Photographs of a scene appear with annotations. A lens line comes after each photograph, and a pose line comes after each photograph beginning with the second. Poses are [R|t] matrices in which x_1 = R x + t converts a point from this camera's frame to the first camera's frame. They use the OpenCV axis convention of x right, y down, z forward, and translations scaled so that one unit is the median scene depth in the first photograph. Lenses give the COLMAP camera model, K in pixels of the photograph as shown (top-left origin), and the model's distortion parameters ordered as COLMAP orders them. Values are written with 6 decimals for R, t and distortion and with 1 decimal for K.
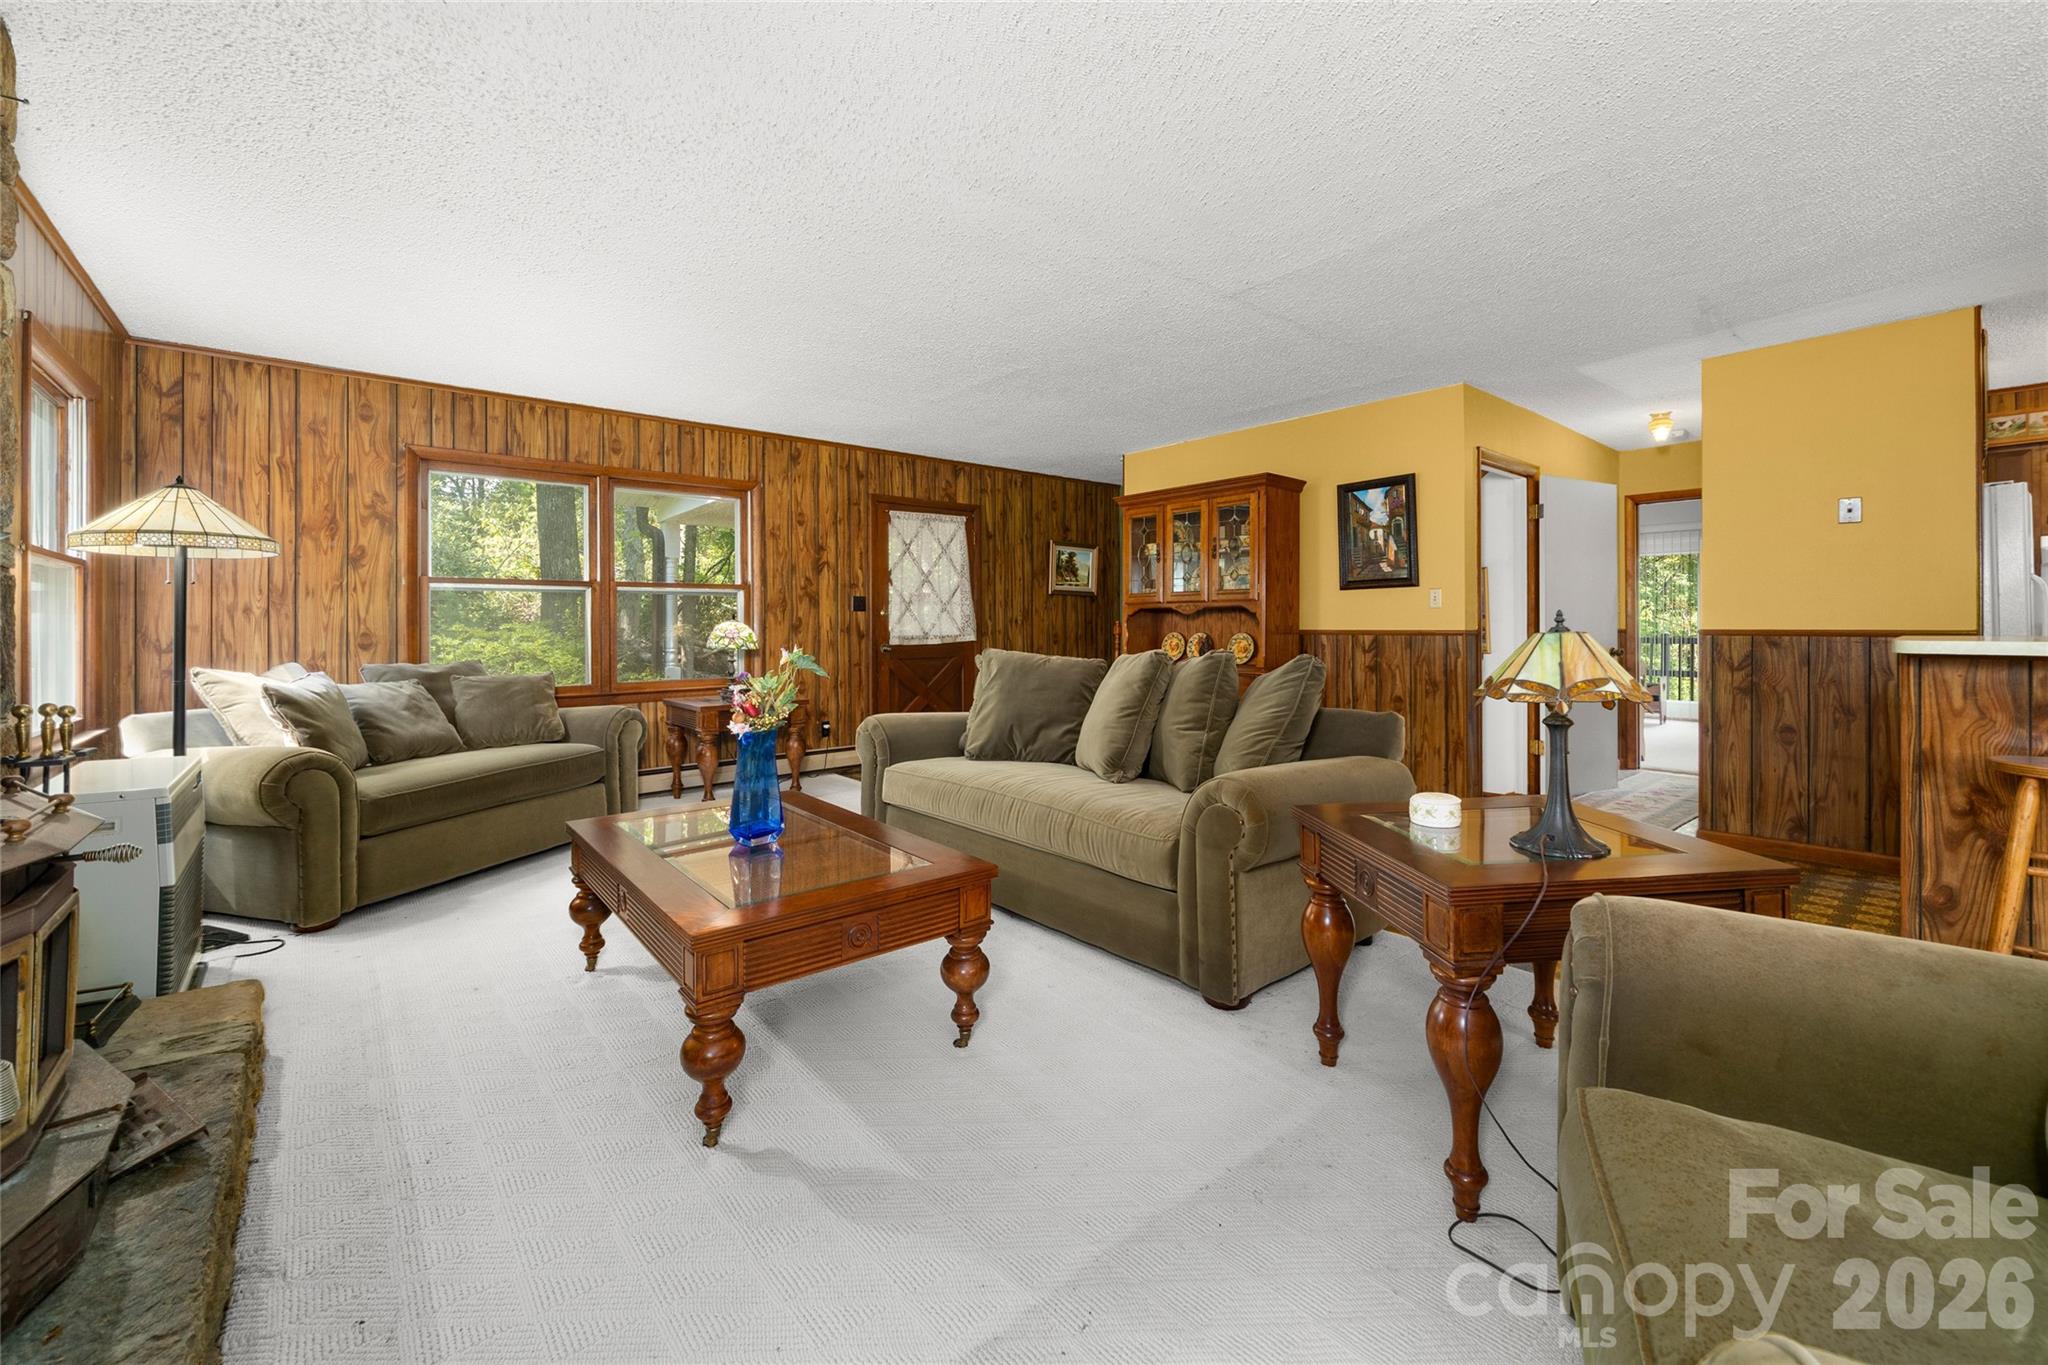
lens RADIAL K [[846.7, 0, 1021.3], [0, 846.7, 633.5], [0, 0, 1]] dist [-0.000170, 0.000046]
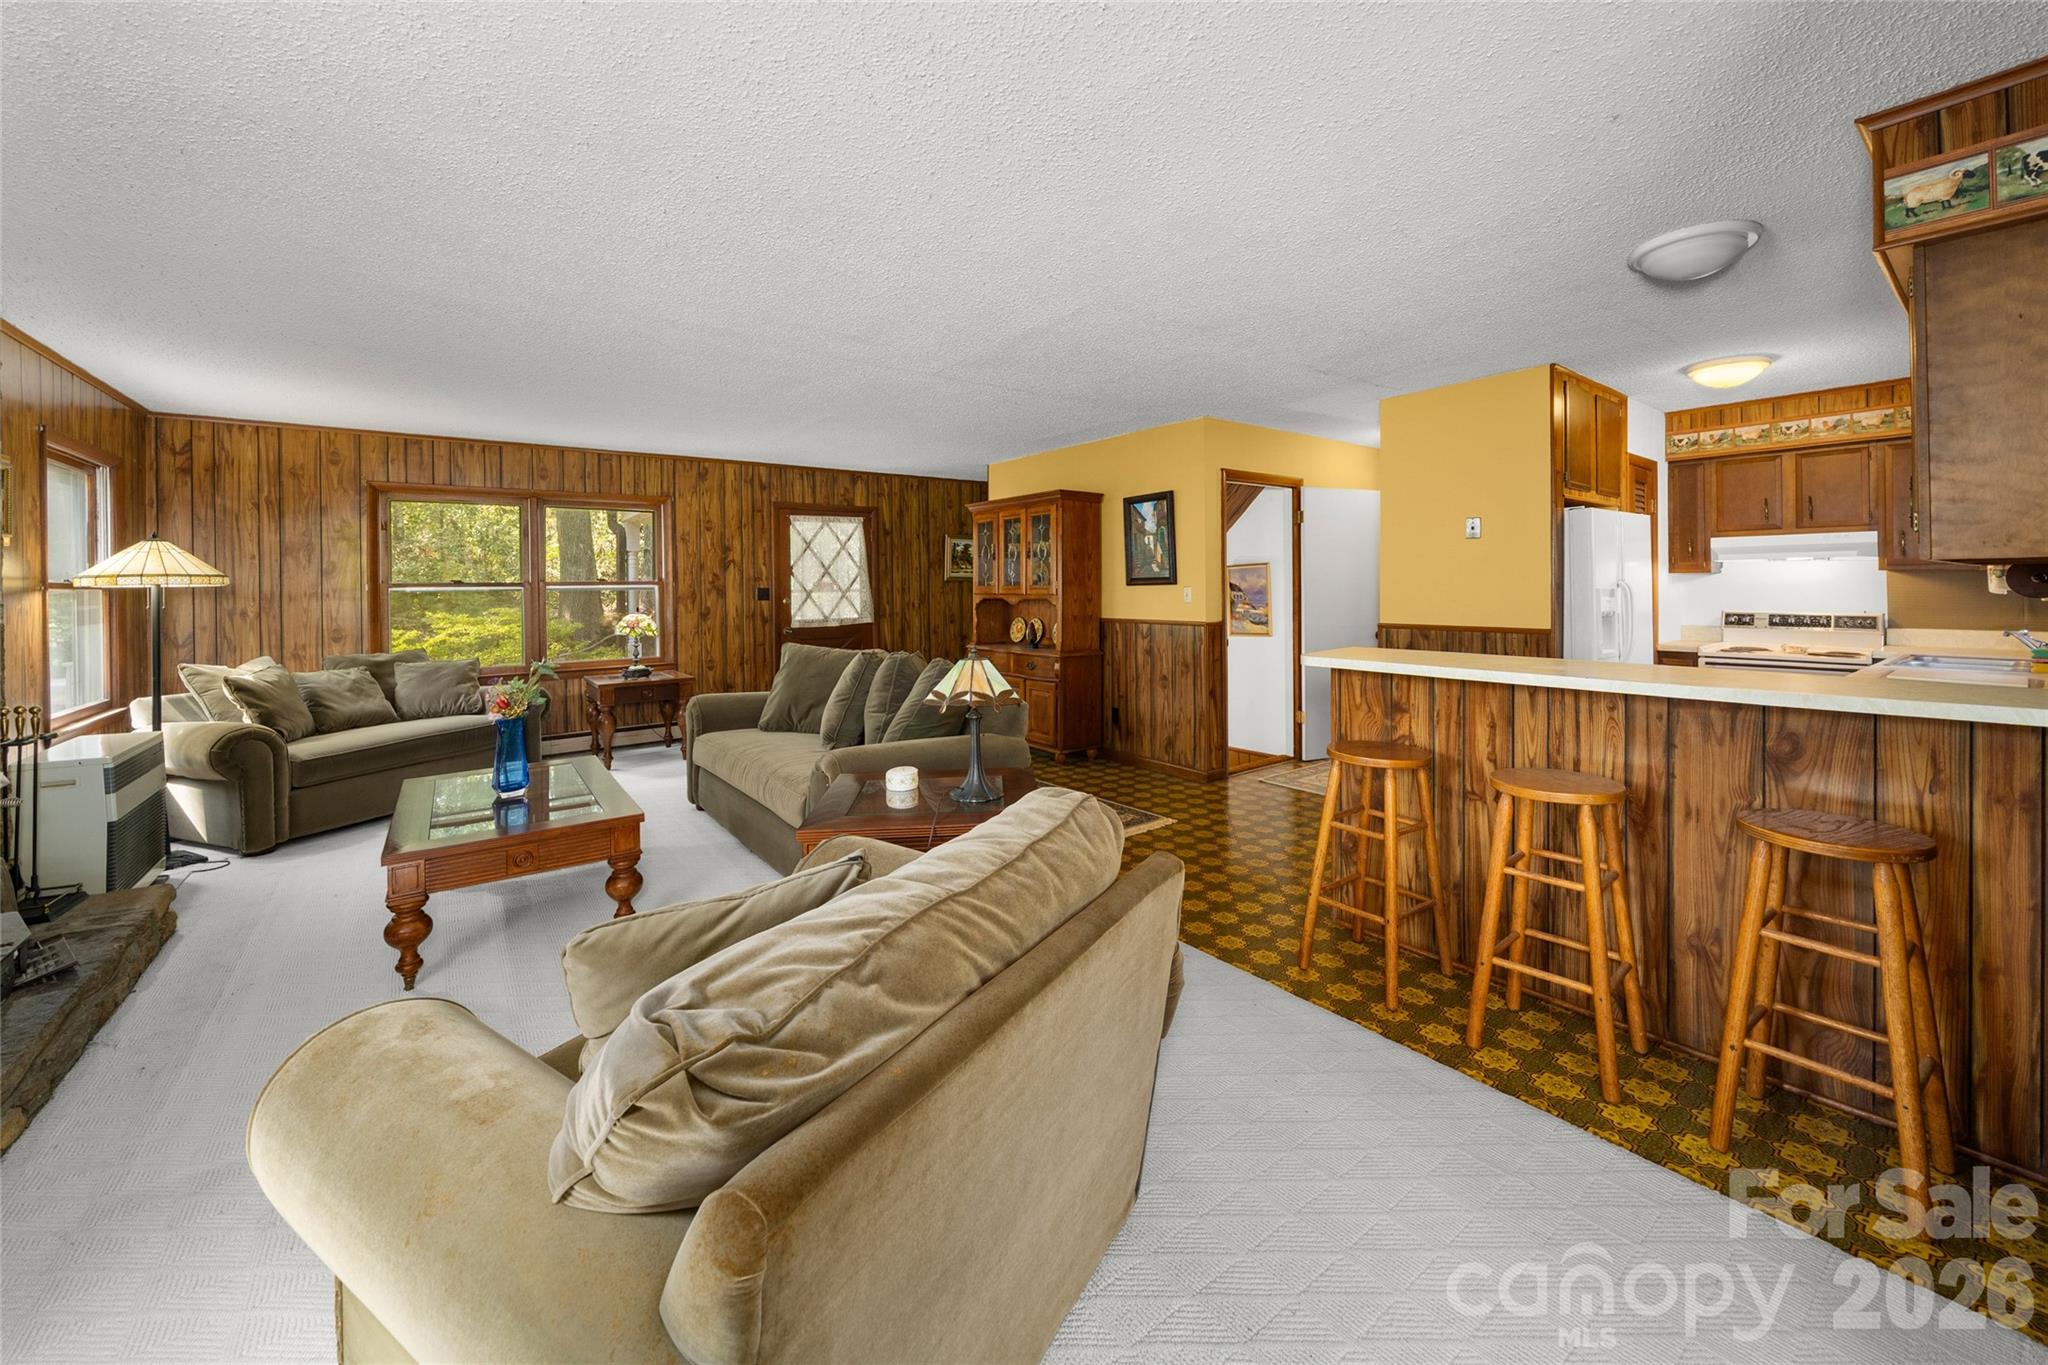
lens RADIAL K [[804.1, 0, 1027.3], [0, 804.1, 597.7], [0, 0, 1]] dist [-0.002141, -0.000420]
pose [[0.998522, -0.006198, -0.053987, 0.309533], [0.006564, 0.999957, 0.006603, -0.044425], [0.053944, -0.006947, 0.998520, -0.149292]]
